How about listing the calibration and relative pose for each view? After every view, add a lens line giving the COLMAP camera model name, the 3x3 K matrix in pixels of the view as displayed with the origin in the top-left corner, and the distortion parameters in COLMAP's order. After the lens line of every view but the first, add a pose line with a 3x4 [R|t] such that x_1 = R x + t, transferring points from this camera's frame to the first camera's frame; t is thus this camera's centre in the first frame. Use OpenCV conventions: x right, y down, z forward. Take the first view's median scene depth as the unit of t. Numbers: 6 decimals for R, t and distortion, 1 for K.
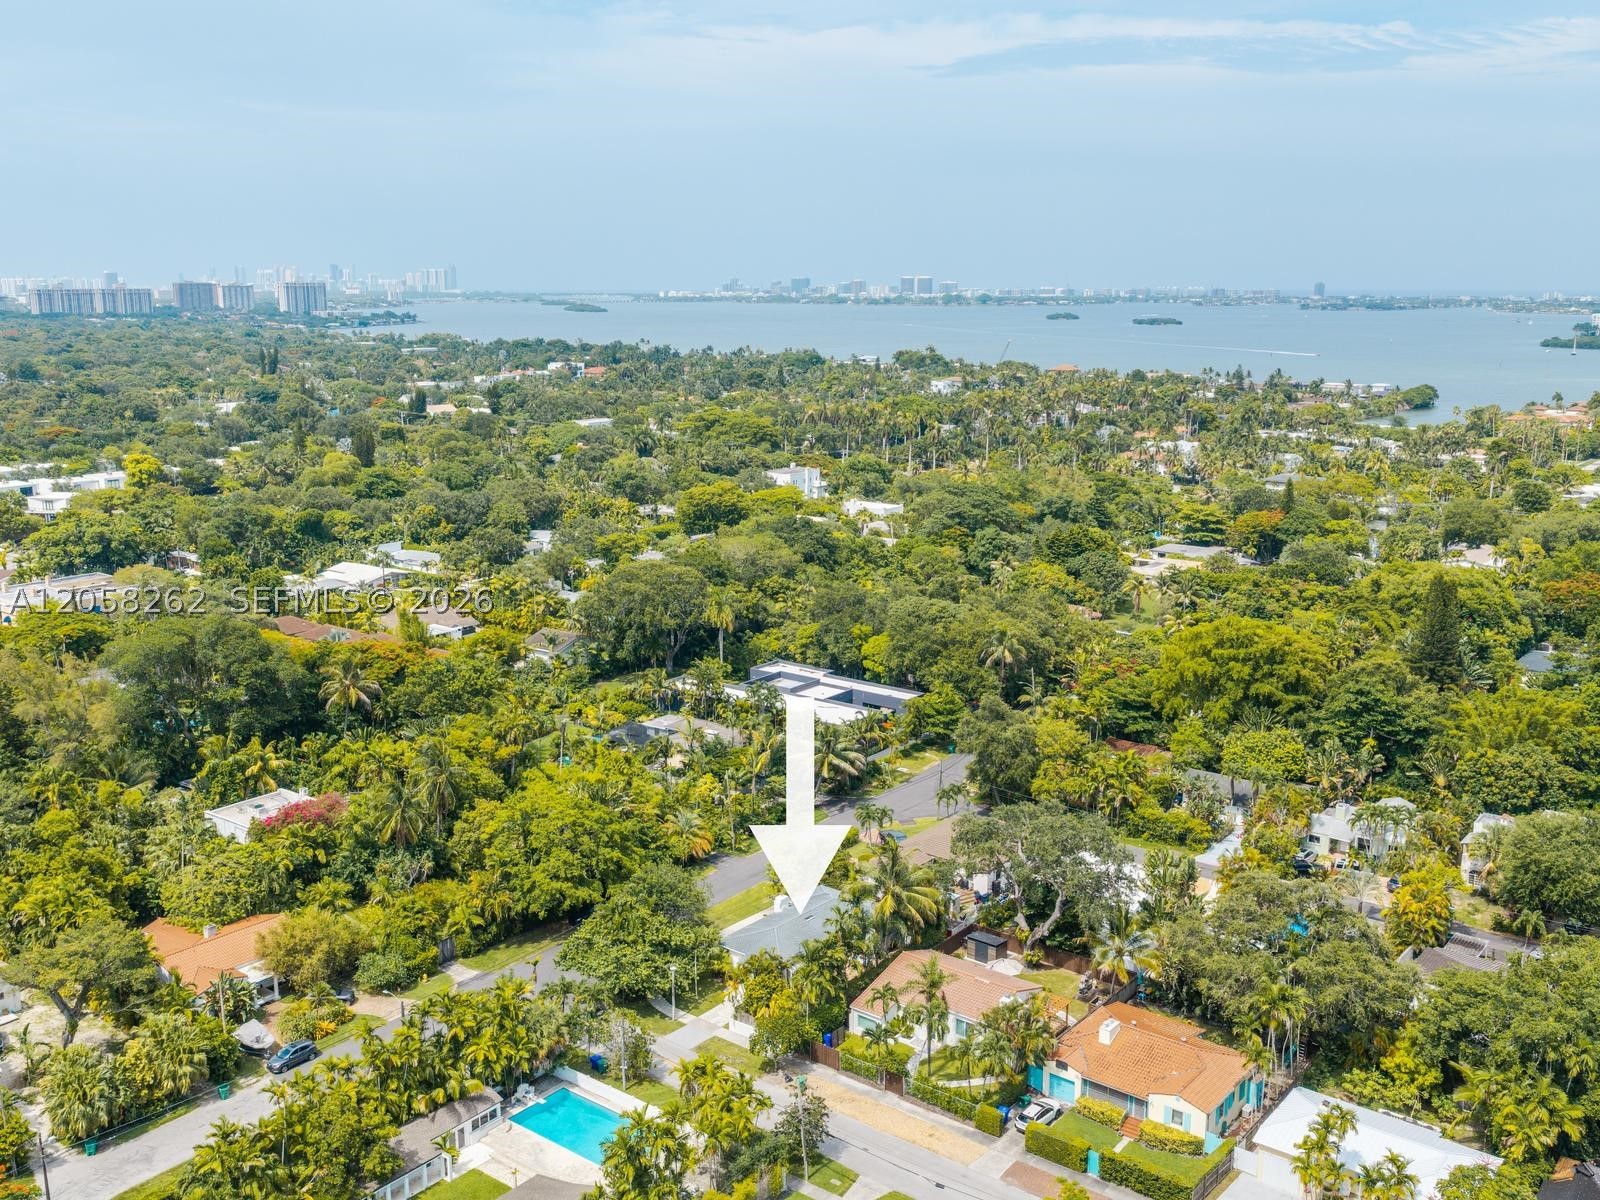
lens RADIAL K [[1526.5, 0, 800.0], [0, 1526.5, 600.0], [0, 0, 1]] dist [-0.014769, 0.002026]
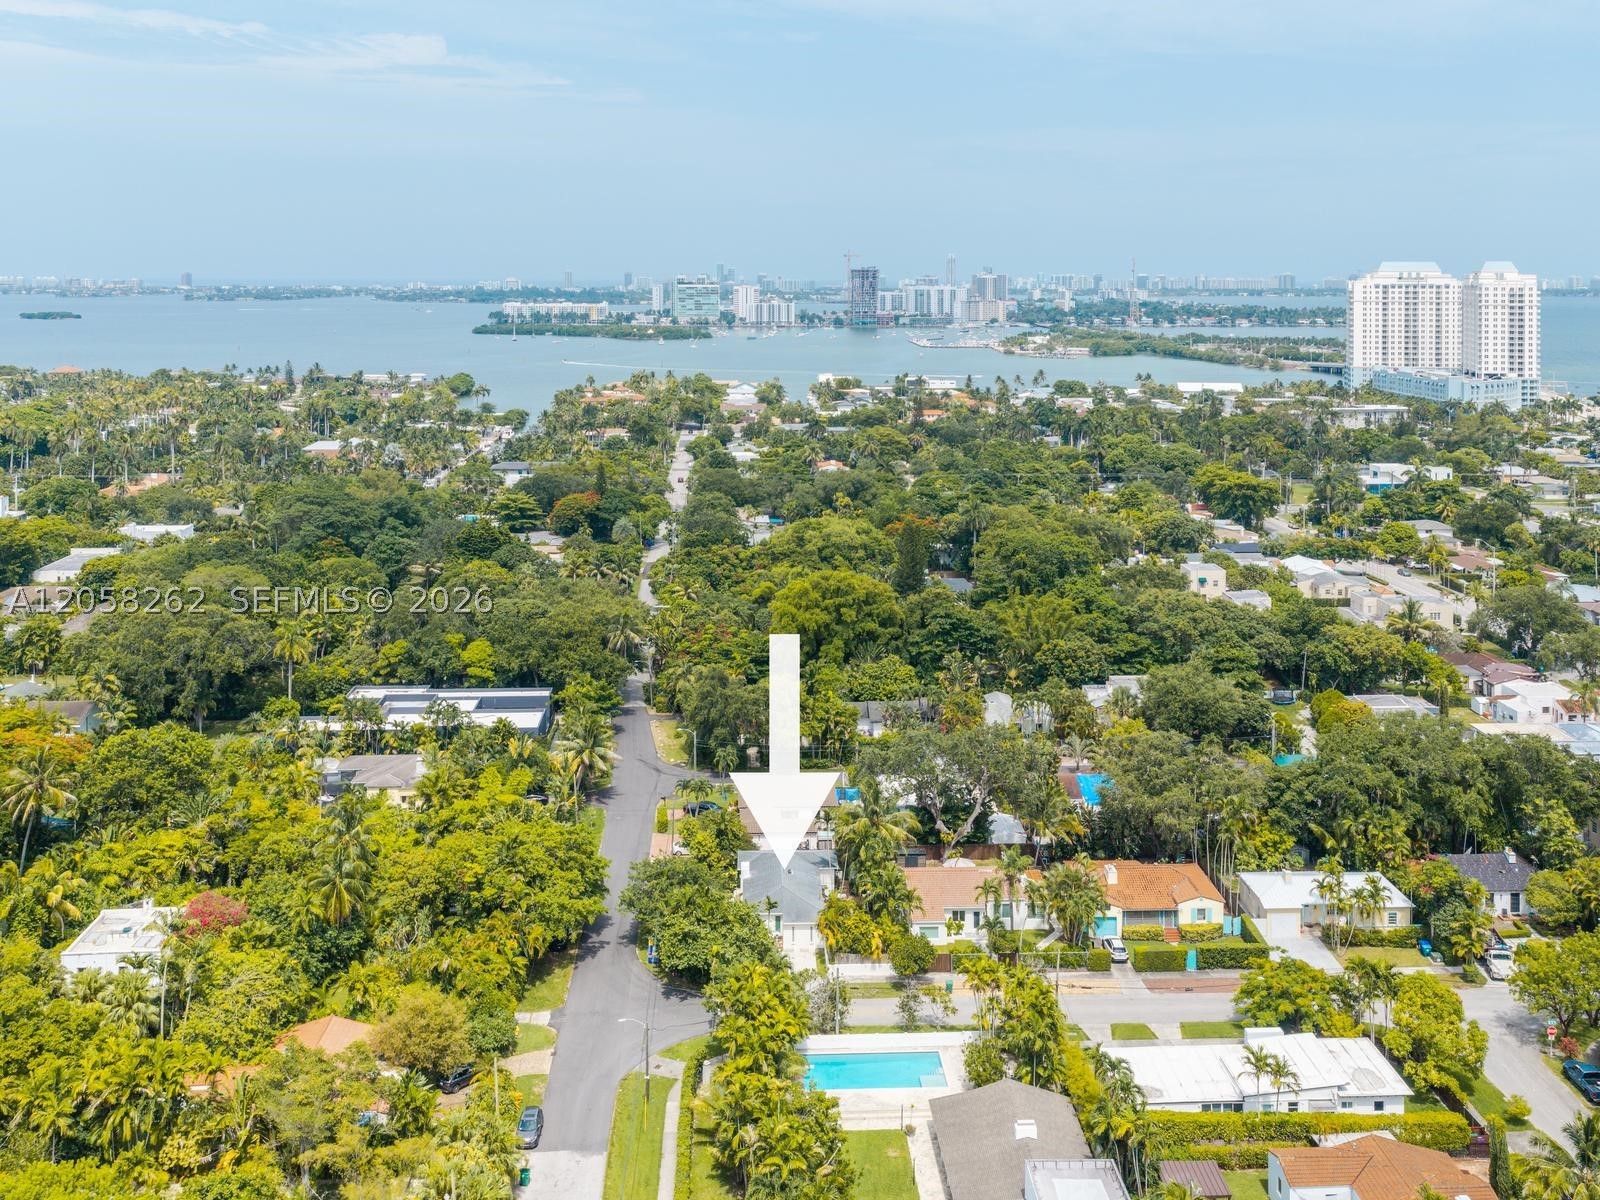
lens RADIAL K [[1526.9, 0, 802.7], [0, 1526.9, 506.9], [0, 0, 1]] dist [0.004872, -0.008983]
pose [[0.755145, -0.095714, 0.648532, -0.118178], [0.129884, 0.991517, -0.004902, -0.008912], [-0.642562, 0.087936, 0.761171, 0.019084]]
